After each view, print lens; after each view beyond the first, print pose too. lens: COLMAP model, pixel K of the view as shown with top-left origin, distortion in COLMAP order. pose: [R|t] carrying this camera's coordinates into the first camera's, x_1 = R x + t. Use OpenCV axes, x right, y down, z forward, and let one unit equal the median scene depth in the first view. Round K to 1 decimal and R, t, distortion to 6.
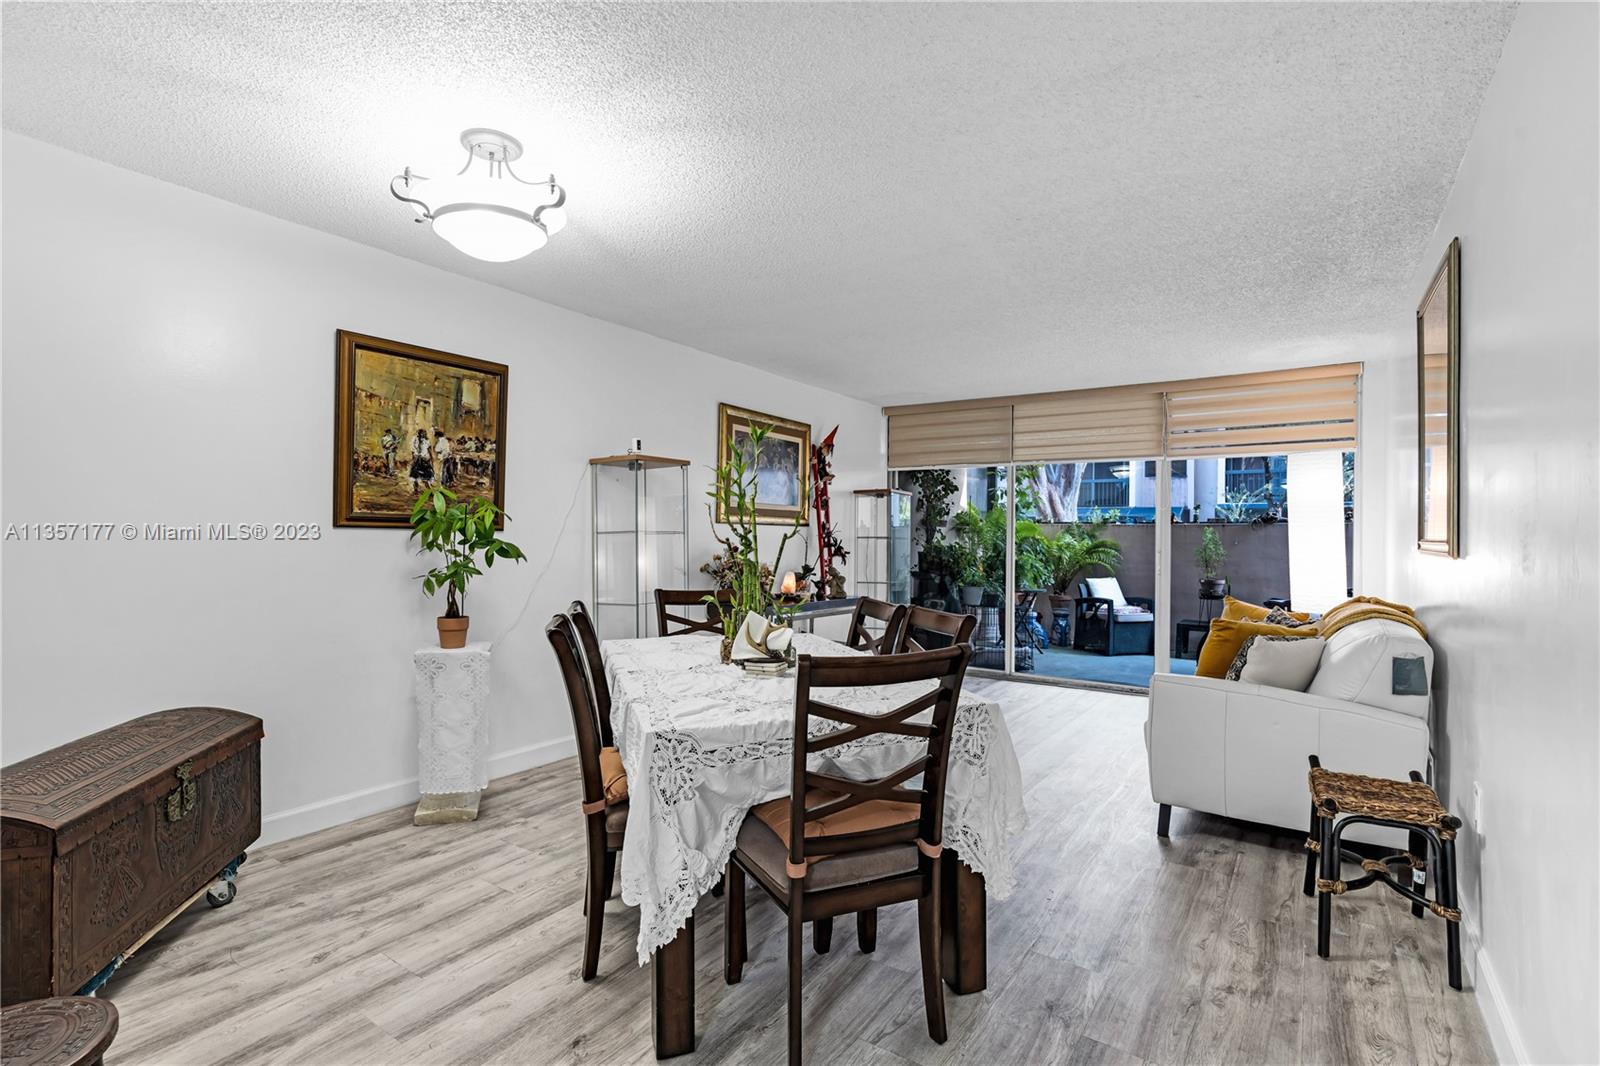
lens RADIAL K [[754.3, 0, 800.0], [0, 754.3, 533.0], [0, 0, 1]] dist [0.001169, 0.000075]
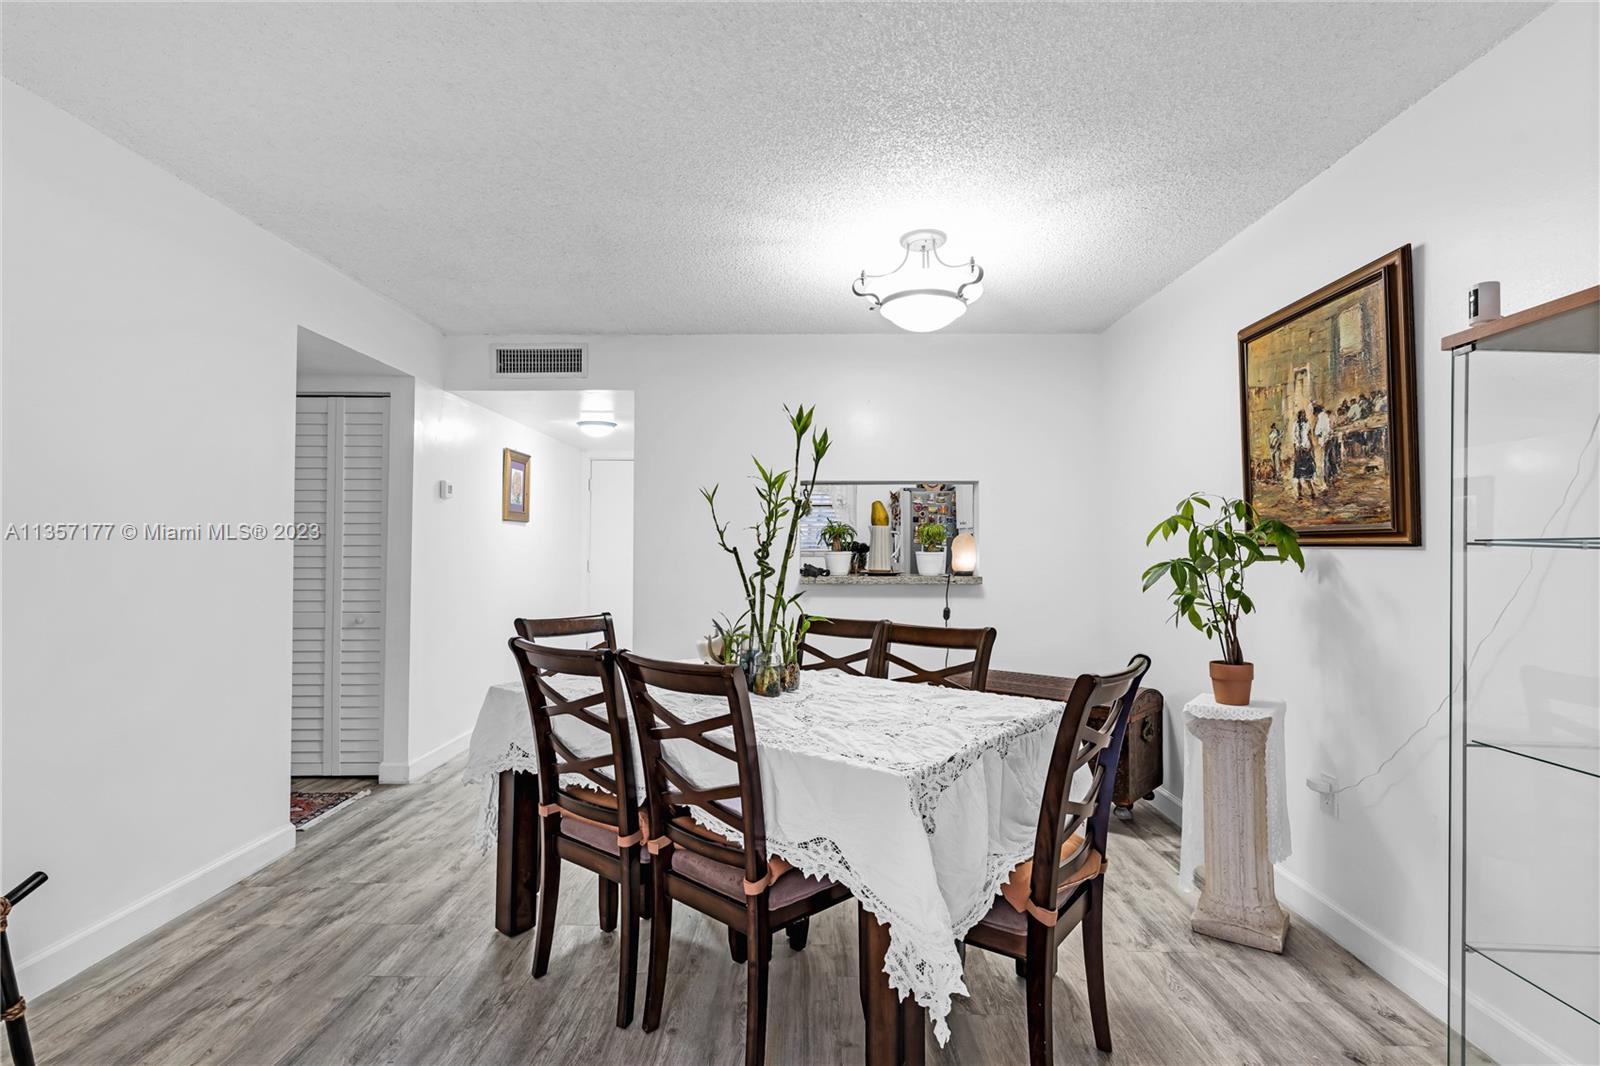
lens RADIAL K [[754.3, 0, 800.0], [0, 754.3, 533.0], [0, 0, 1]] dist [0.001169, 0.000075]
pose [[-0.833352, -0.026672, -0.552098, 0.307435], [-0.008503, 0.999336, -0.035442, 0.011820], [0.552677, -0.024841, -0.833025, 1.340896]]
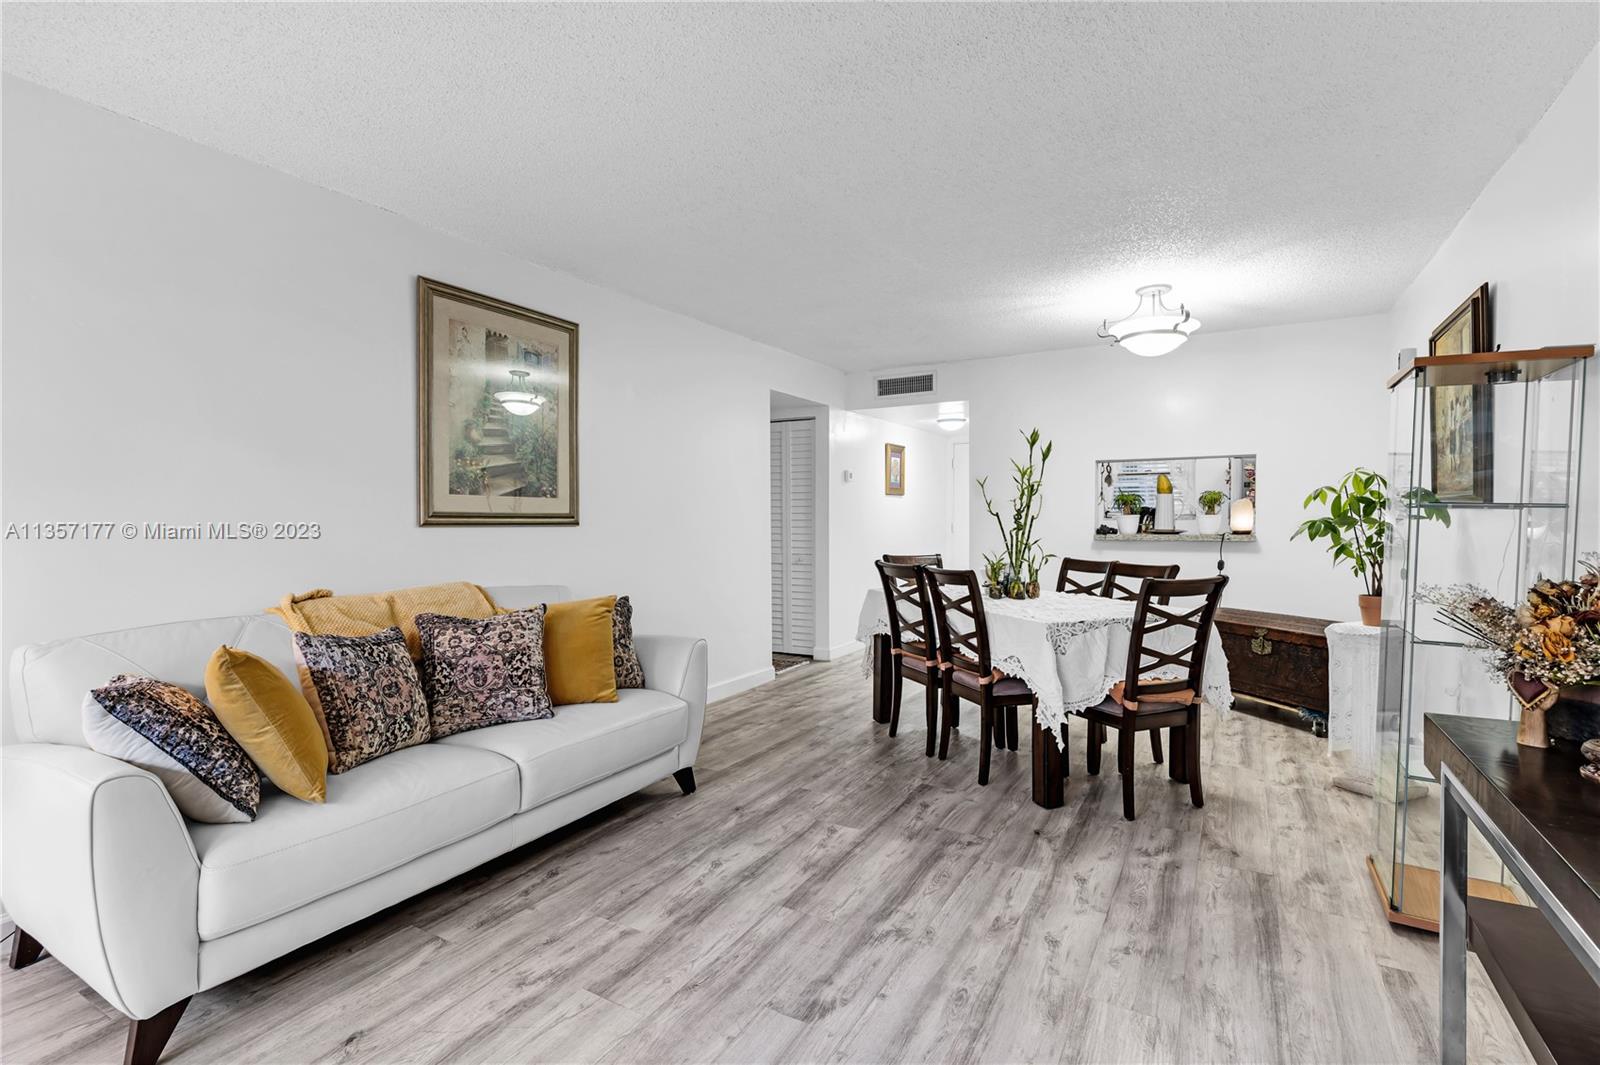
lens RADIAL K [[754.3, 0, 800.0], [0, 754.3, 532.5], [0, 0, 1]] dist [0.001169, 0.000075]
pose [[-0.997274, -0.005810, -0.073563, 0.369596], [-0.006841, 0.999882, 0.013771, 0.017780], [0.073474, 0.014236, -0.997196, 1.875065]]
